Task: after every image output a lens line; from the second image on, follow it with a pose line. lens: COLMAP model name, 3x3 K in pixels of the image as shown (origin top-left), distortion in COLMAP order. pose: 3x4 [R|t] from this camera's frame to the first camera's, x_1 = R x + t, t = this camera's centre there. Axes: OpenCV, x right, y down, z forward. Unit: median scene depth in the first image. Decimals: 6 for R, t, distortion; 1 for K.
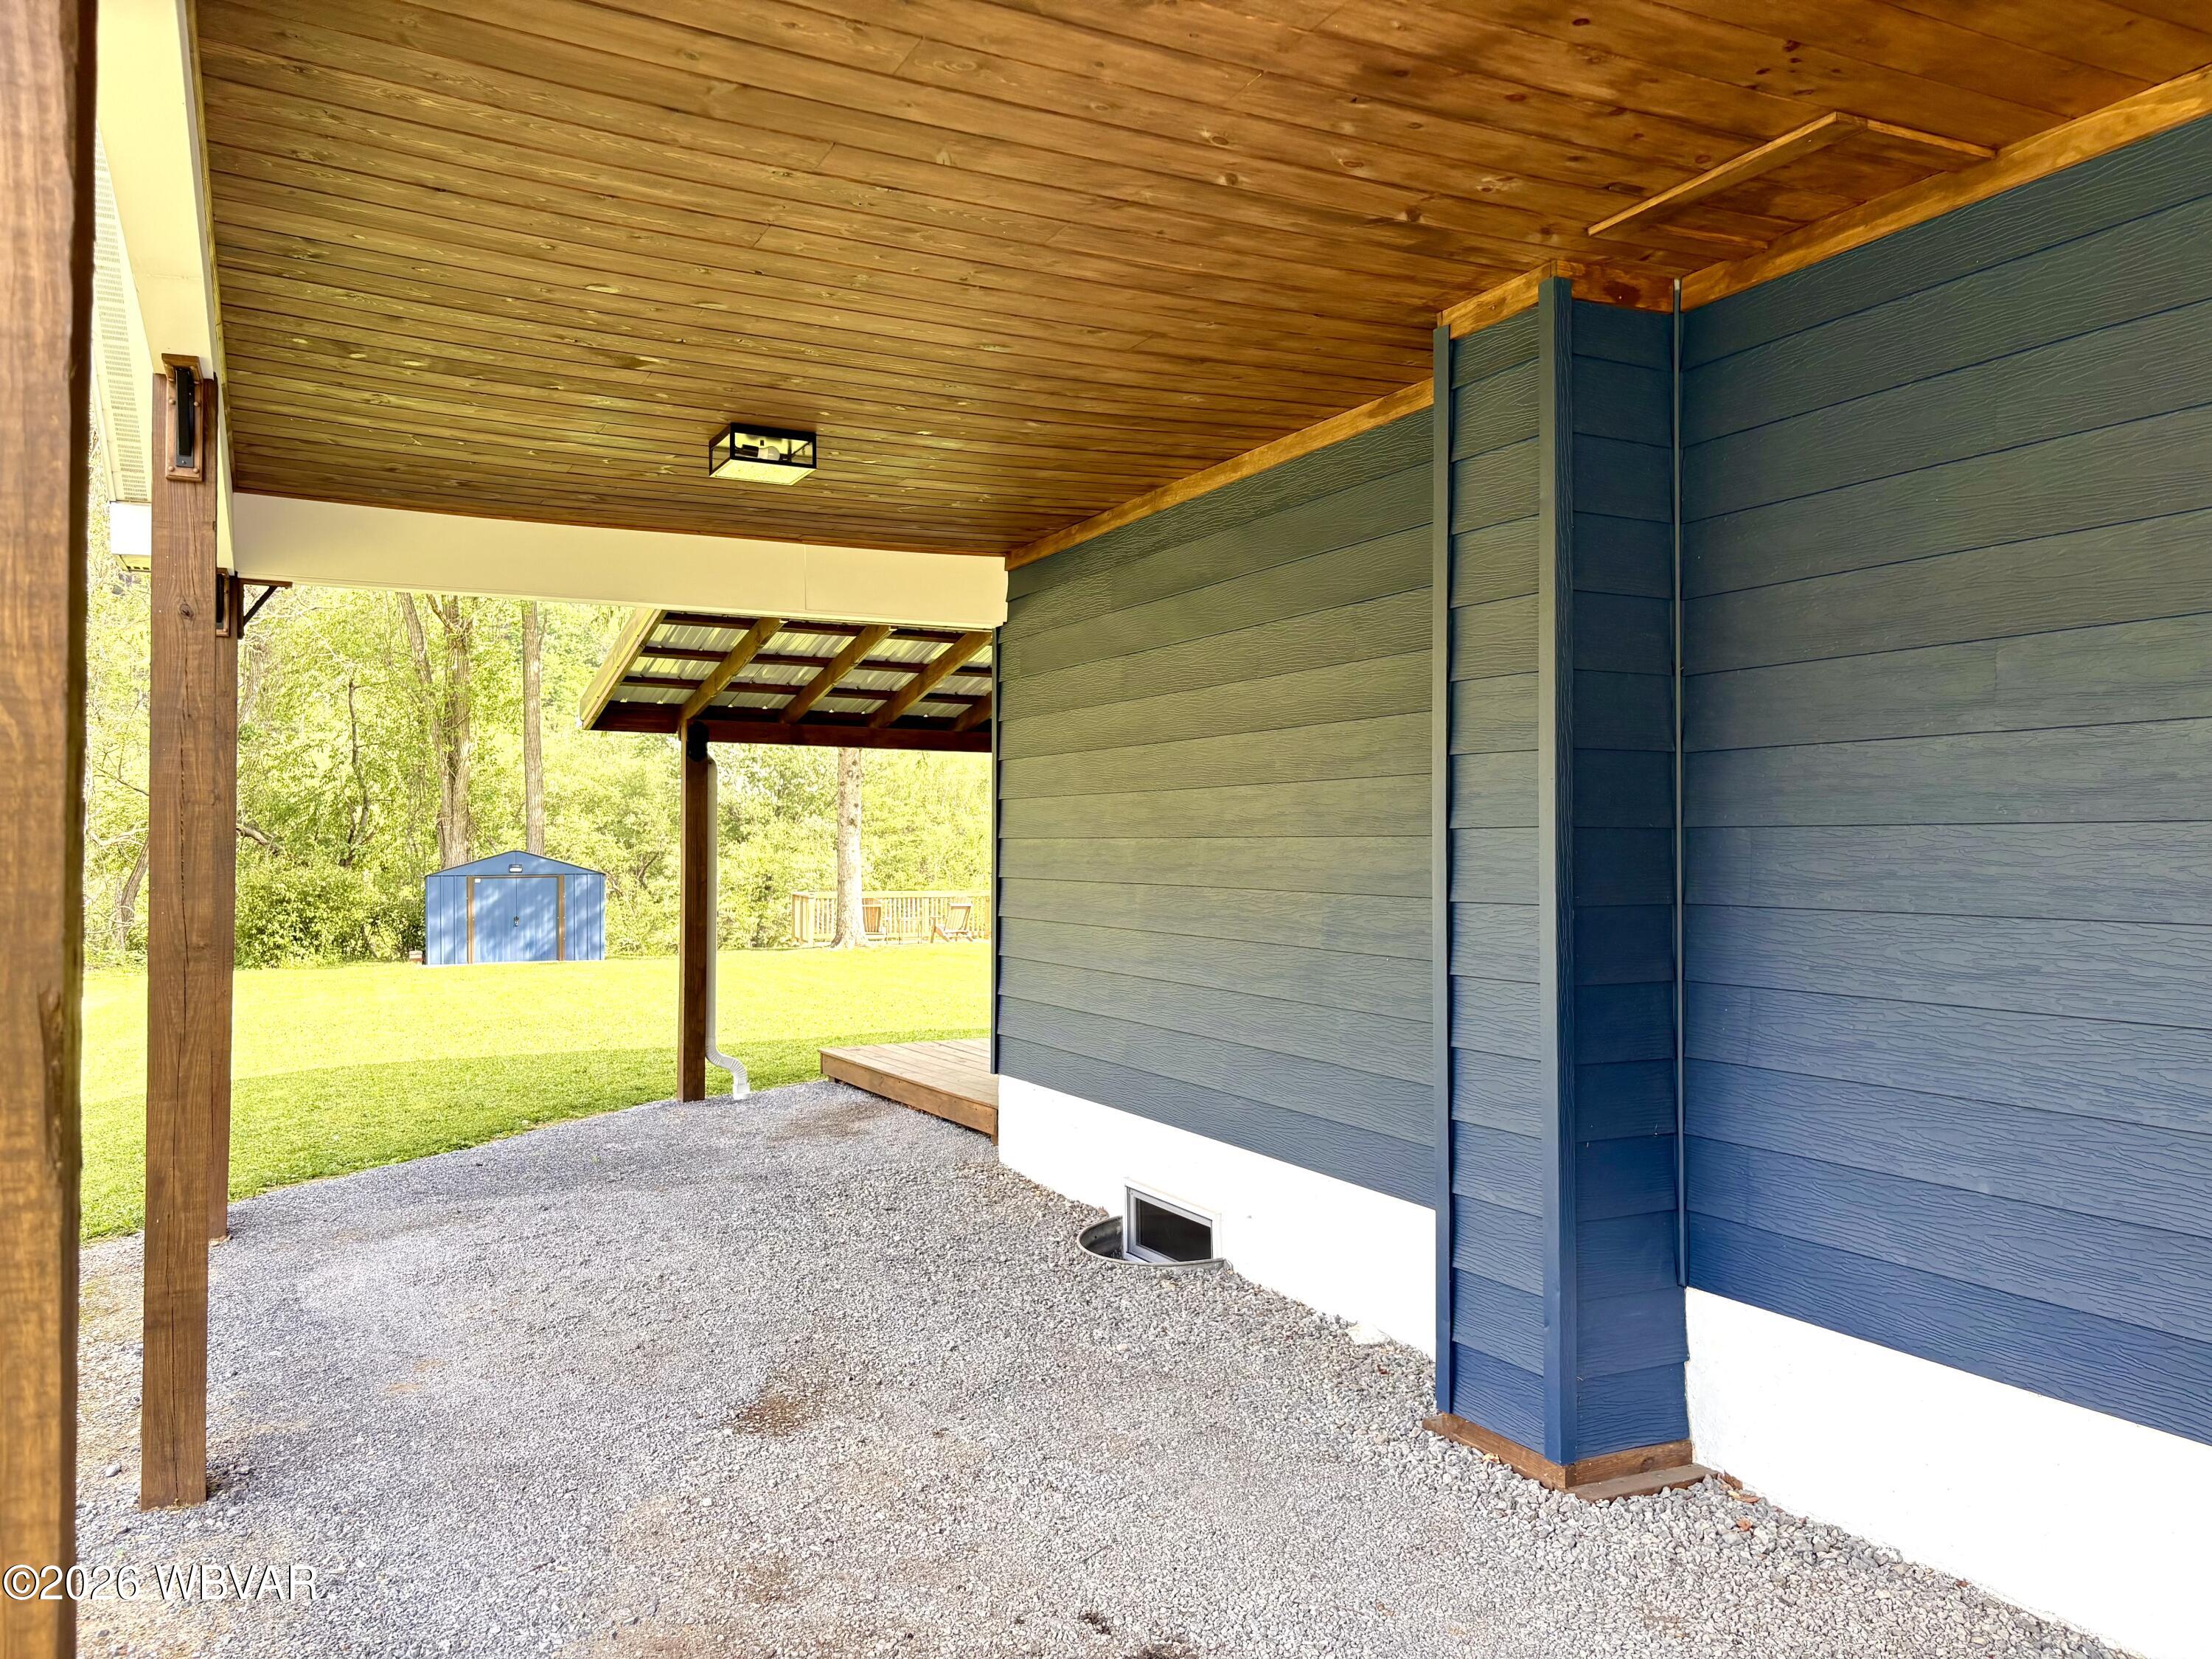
lens RADIAL K [[1654.4, 0, 1079.5], [0, 1654.4, 843.6], [0, 0, 1]] dist [0.125236, -0.122013]
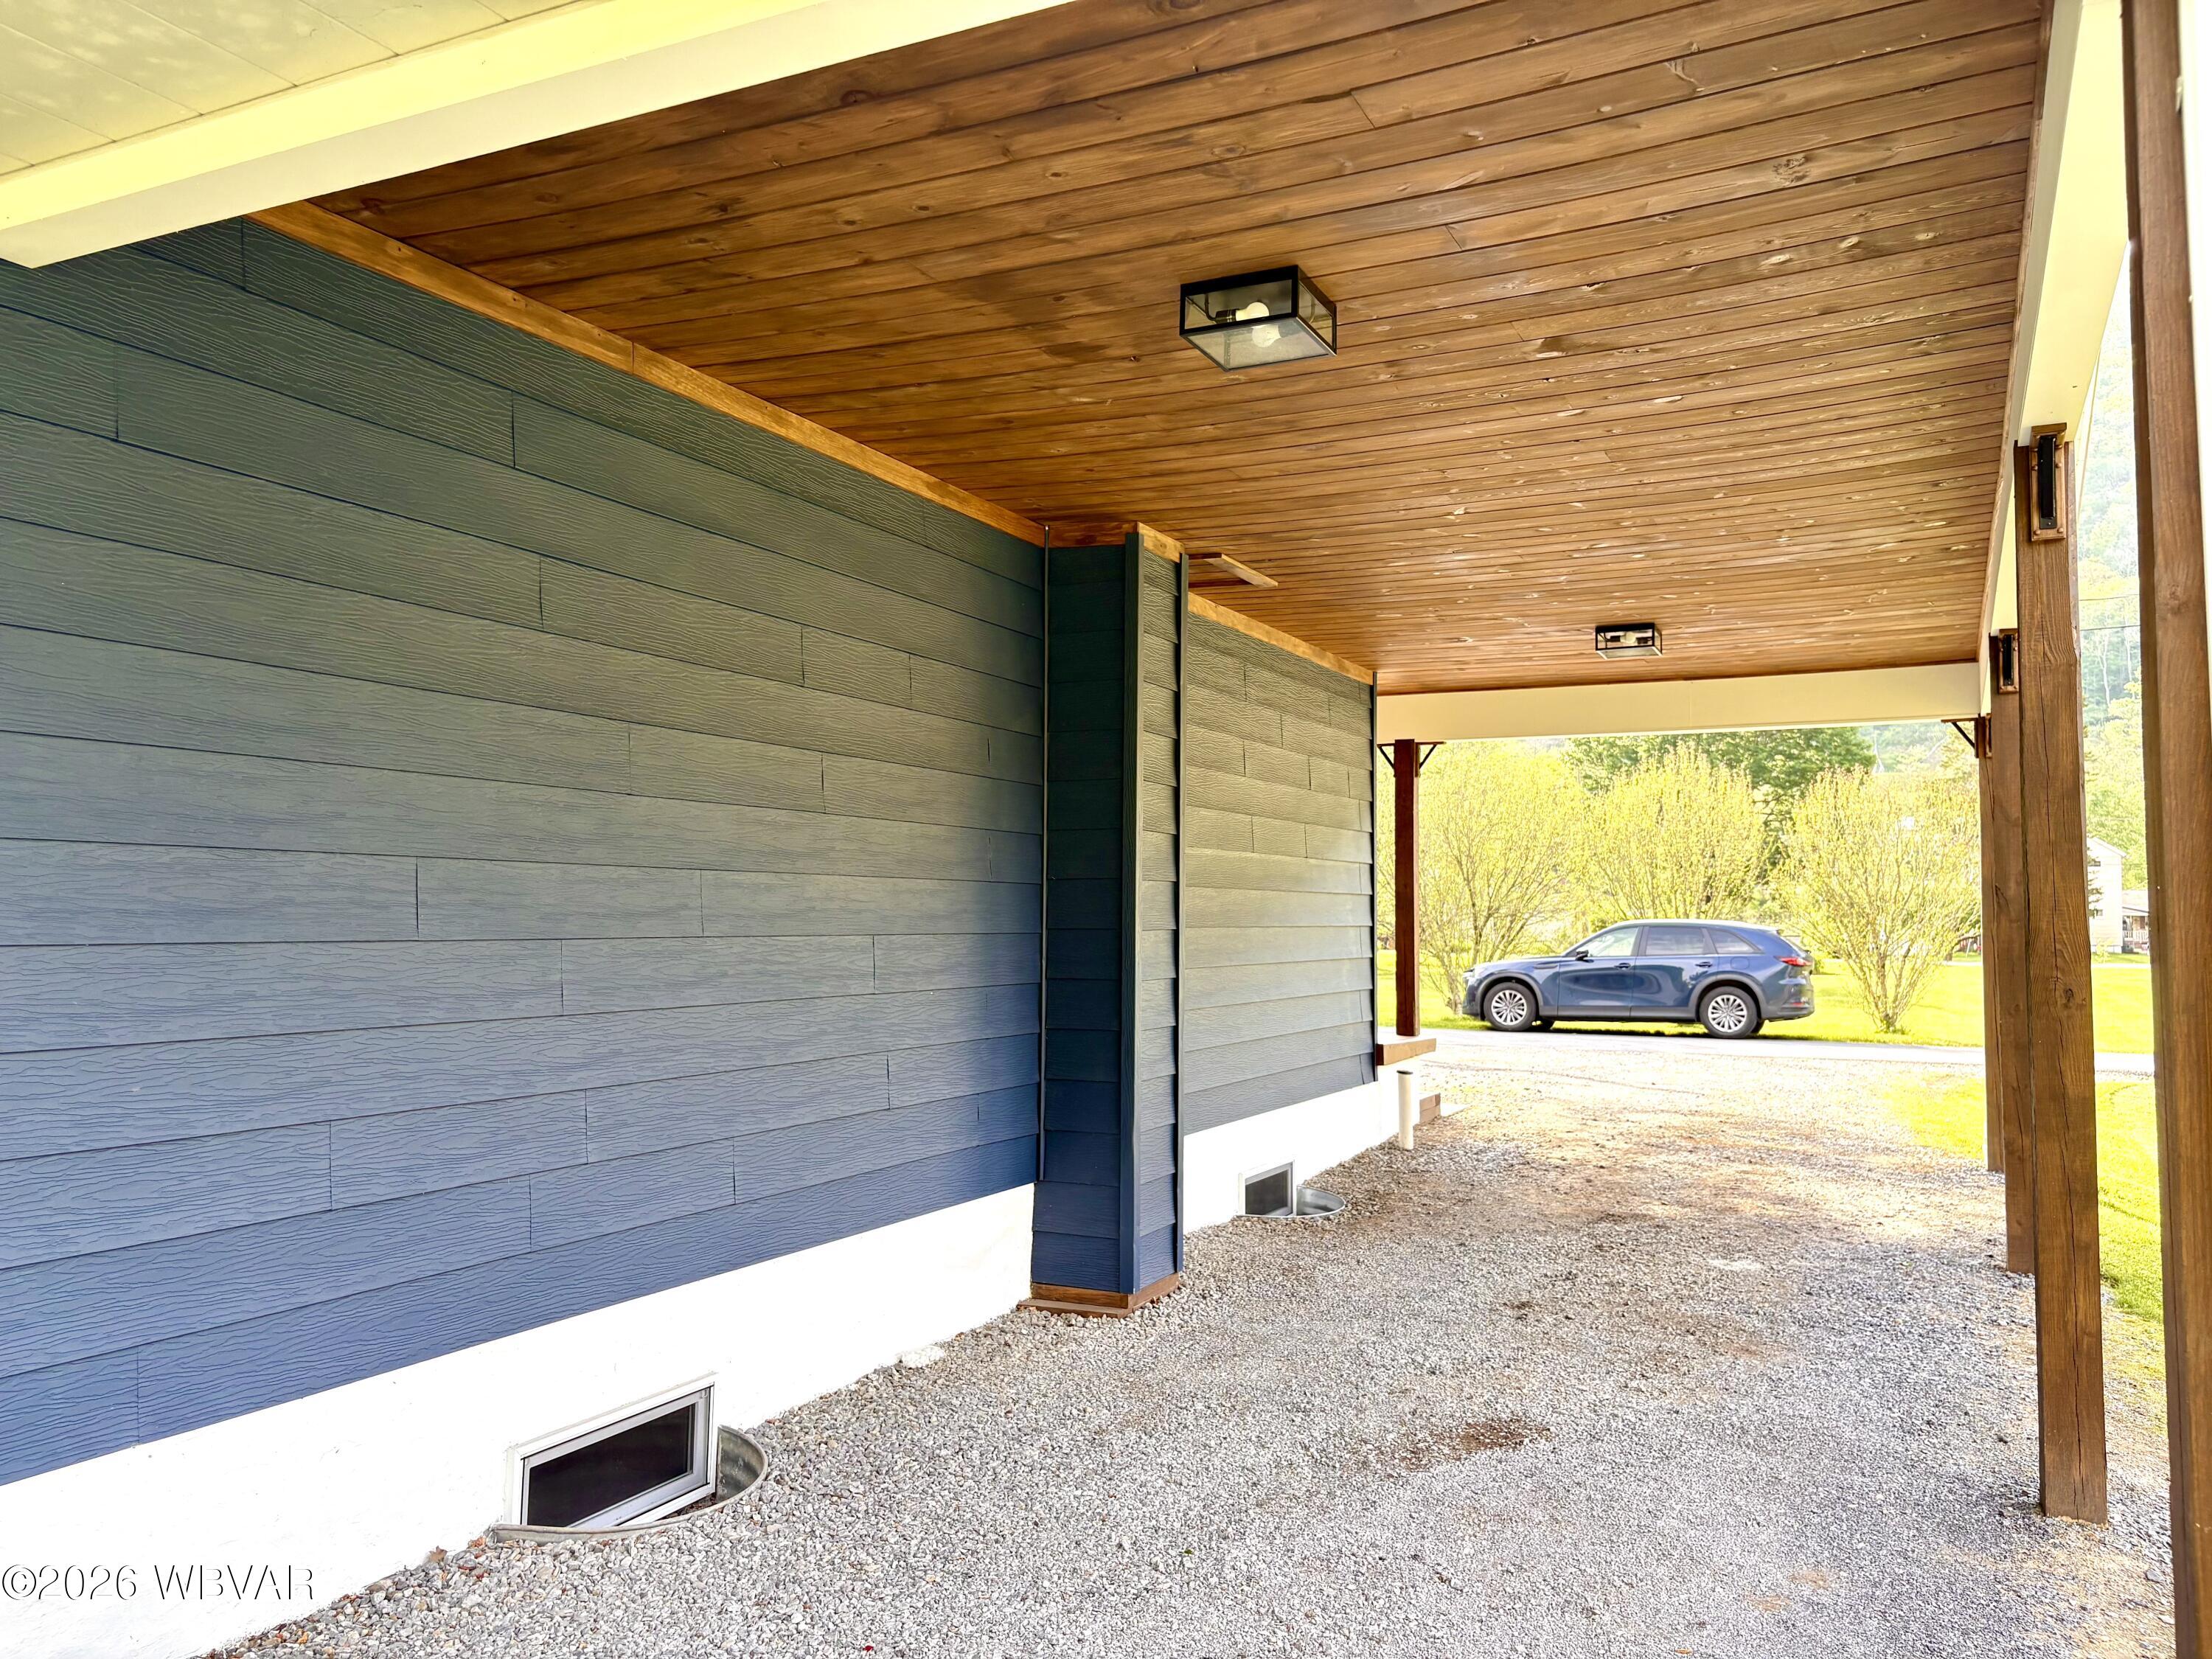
lens RADIAL K [[1677.9, 0, 1103.9], [0, 1677.9, 837.3], [0, 0, 1]] dist [0.040616, 0.000319]
pose [[-0.612763, 0.031207, 0.789650, -0.671532], [-0.008463, 0.998904, -0.046043, 0.015821], [-0.790221, -0.034896, -0.611827, 1.418275]]
